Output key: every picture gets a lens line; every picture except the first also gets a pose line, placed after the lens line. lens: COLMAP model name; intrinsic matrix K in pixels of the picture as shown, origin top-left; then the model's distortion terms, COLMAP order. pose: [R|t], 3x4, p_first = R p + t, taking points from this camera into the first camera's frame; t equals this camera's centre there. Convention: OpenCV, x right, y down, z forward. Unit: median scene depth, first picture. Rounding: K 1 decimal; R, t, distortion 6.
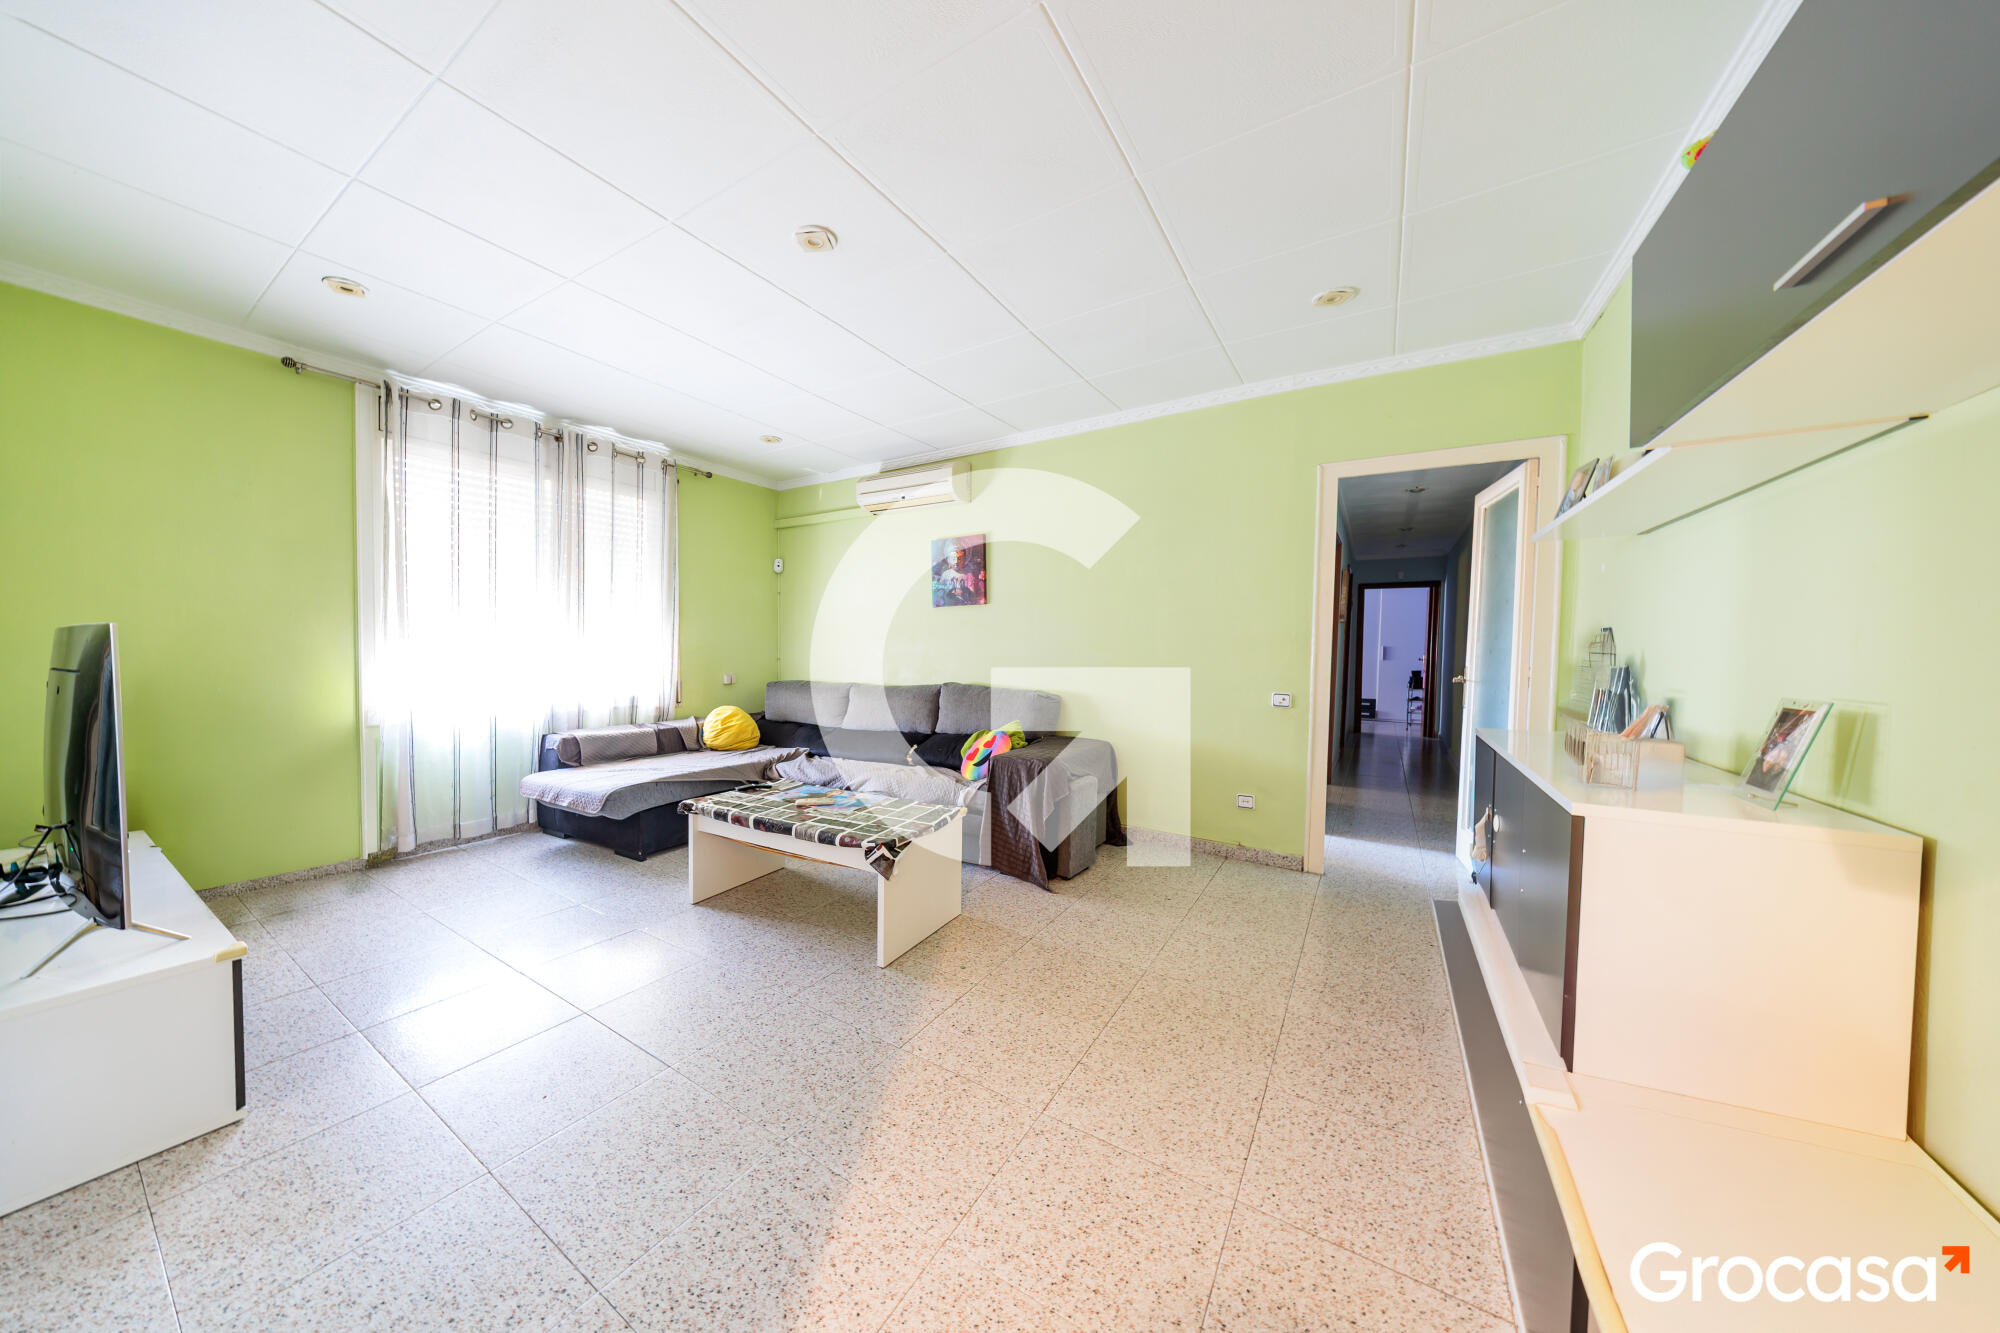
lens RADIAL K [[591.1, 0, 1000.0], [0, 591.1, 666.5], [0, 0, 1]] dist [-0.000146, -0.000002]
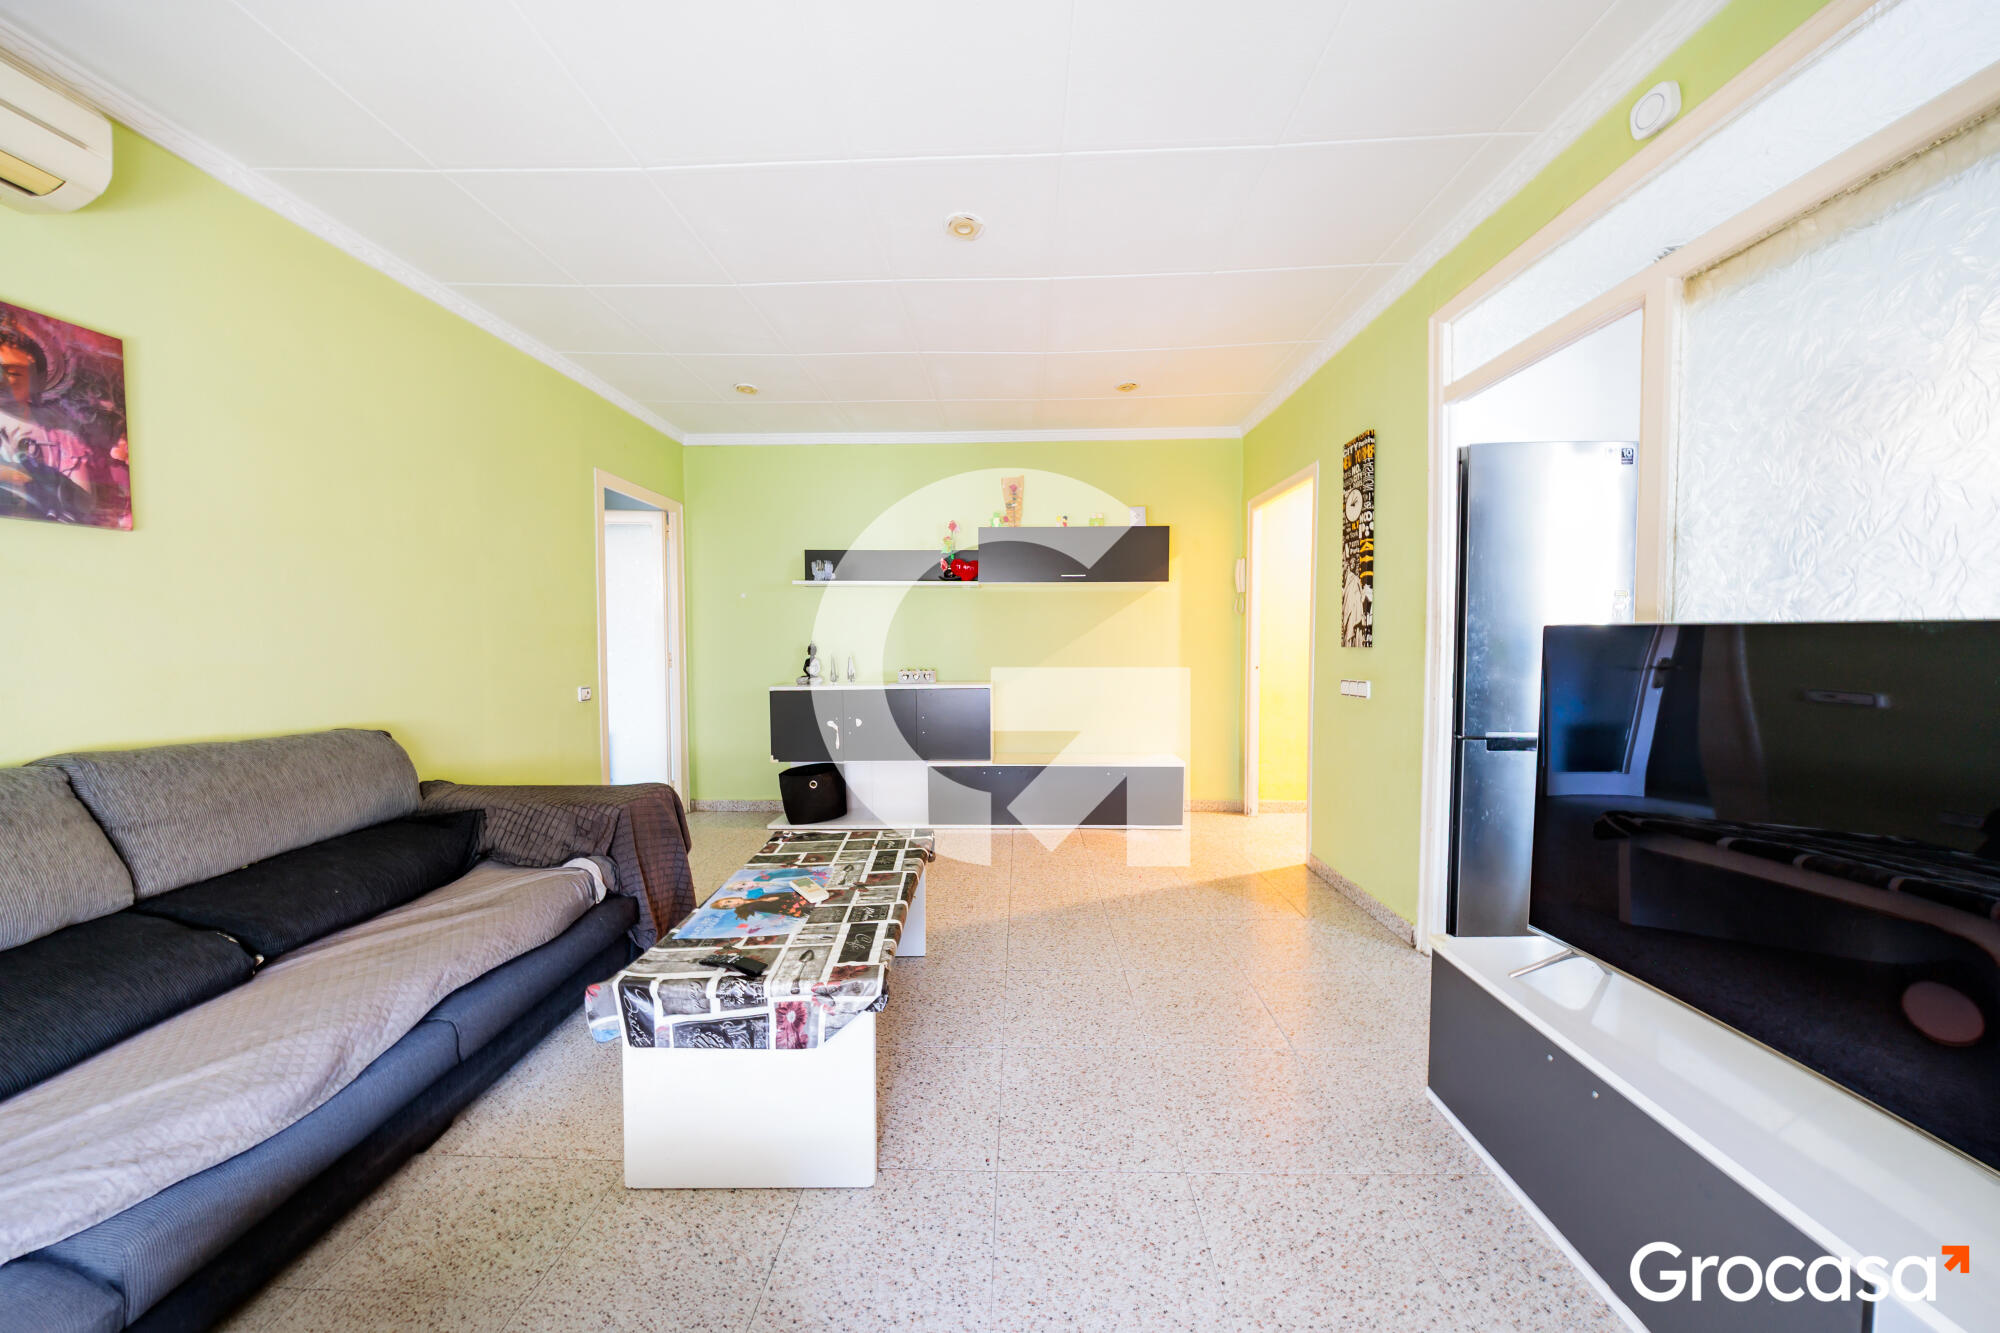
lens RADIAL K [[591.1, 0, 1000.0], [0, 591.1, 666.5], [0, 0, 1]] dist [-0.000146, -0.000002]
pose [[-0.426810, -0.046136, 0.903164, -0.734651], [0.030567, 0.997391, 0.065395, -0.034130], [-0.903825, 0.055518, -0.424286, 0.818810]]
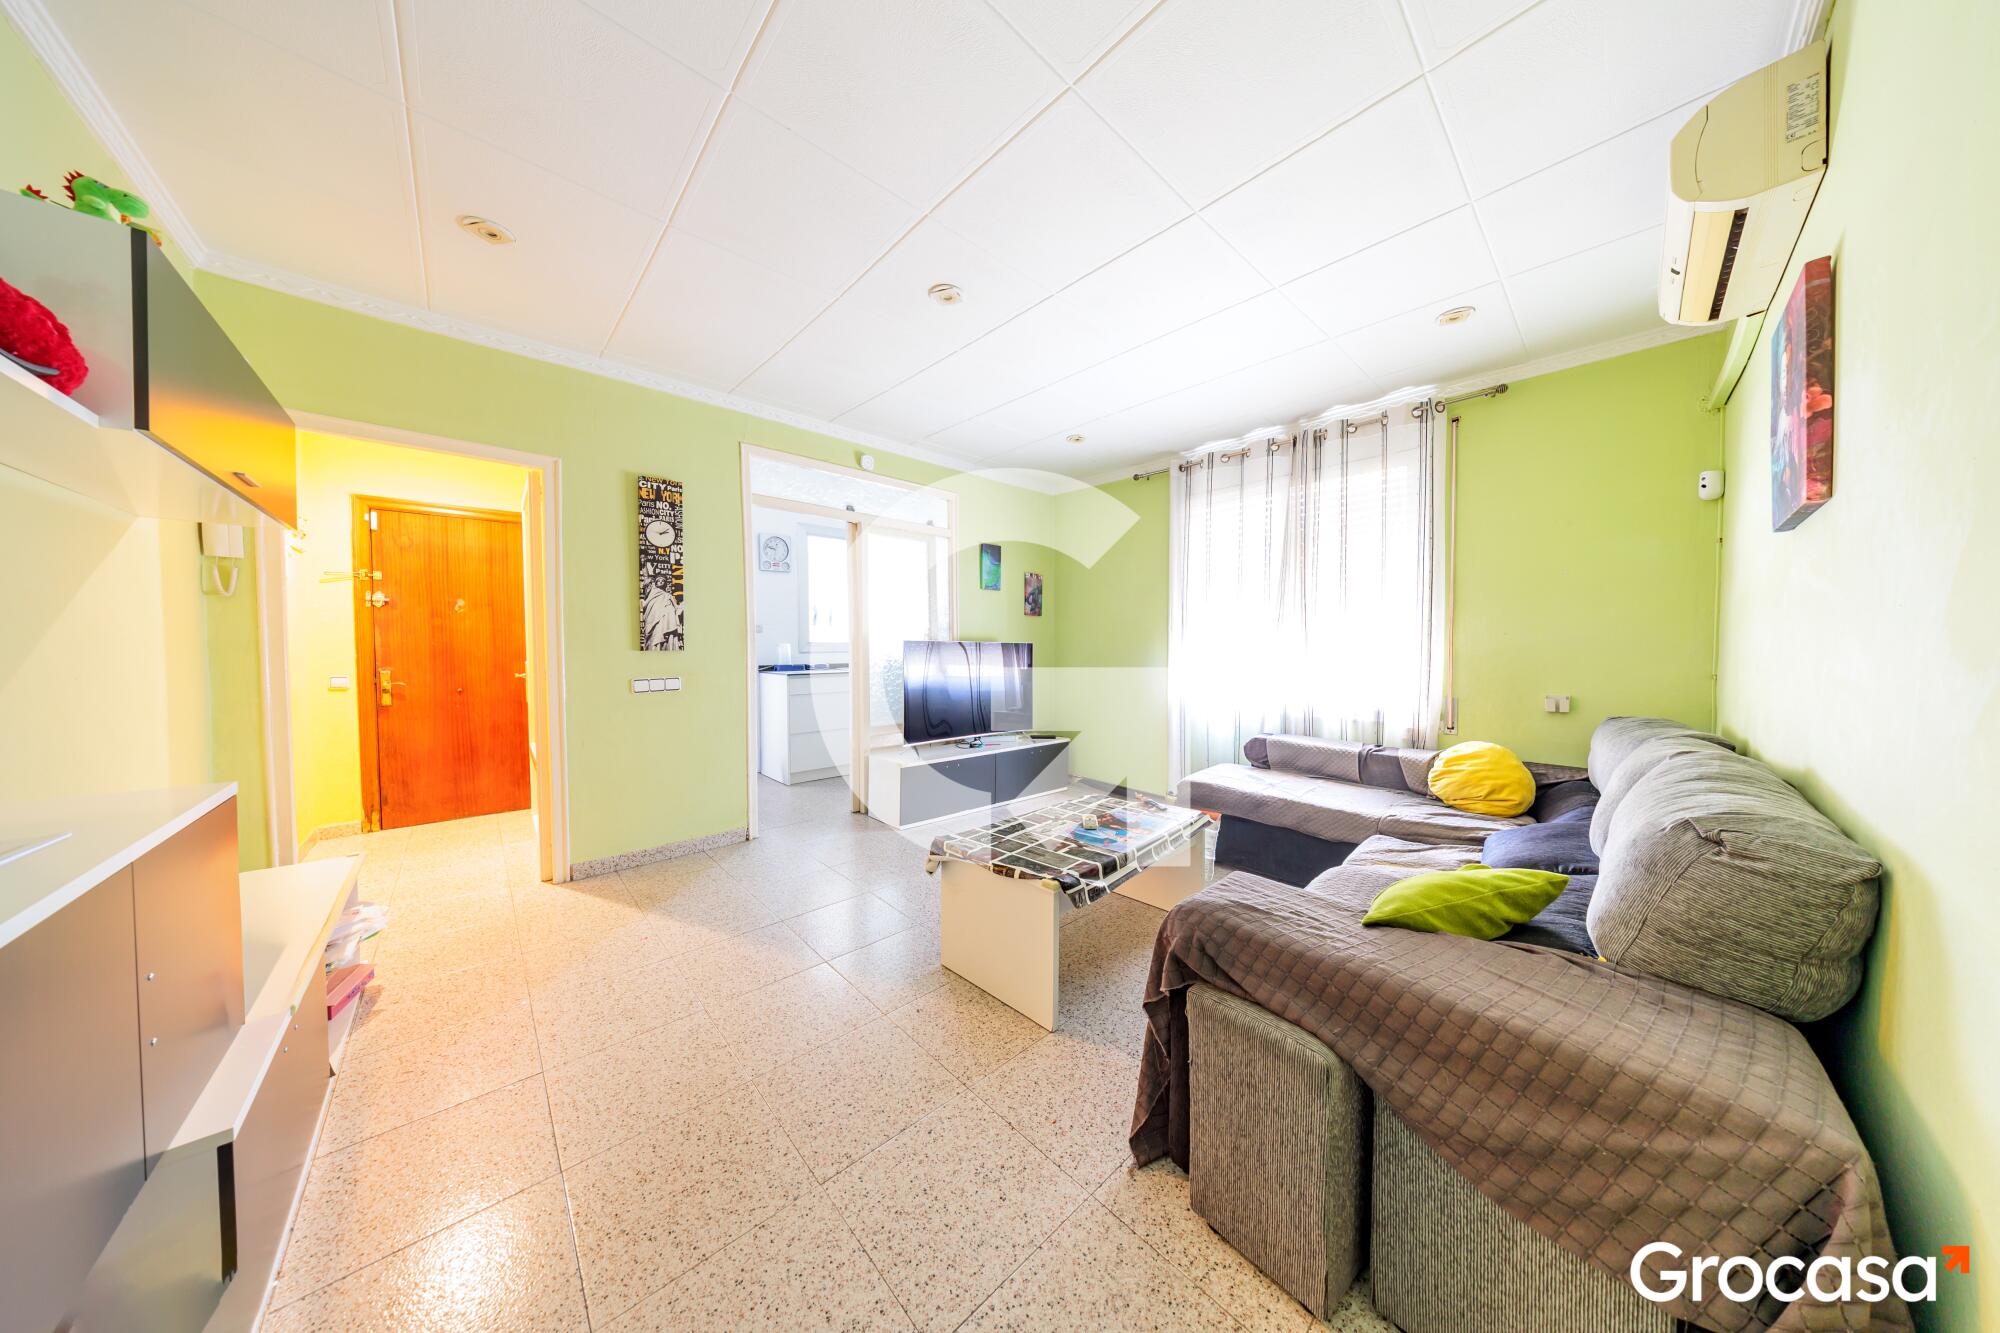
lens RADIAL K [[690.9, 0, 954.2], [0, 690.9, 671.0], [0, 0, 1]] dist [-0.001128, -0.000043]
pose [[-0.383362, 0.025201, -0.923254, 0.554099], [-0.037650, 0.998370, 0.042885, -0.026995], [0.922831, 0.051201, -0.381788, 0.916212]]
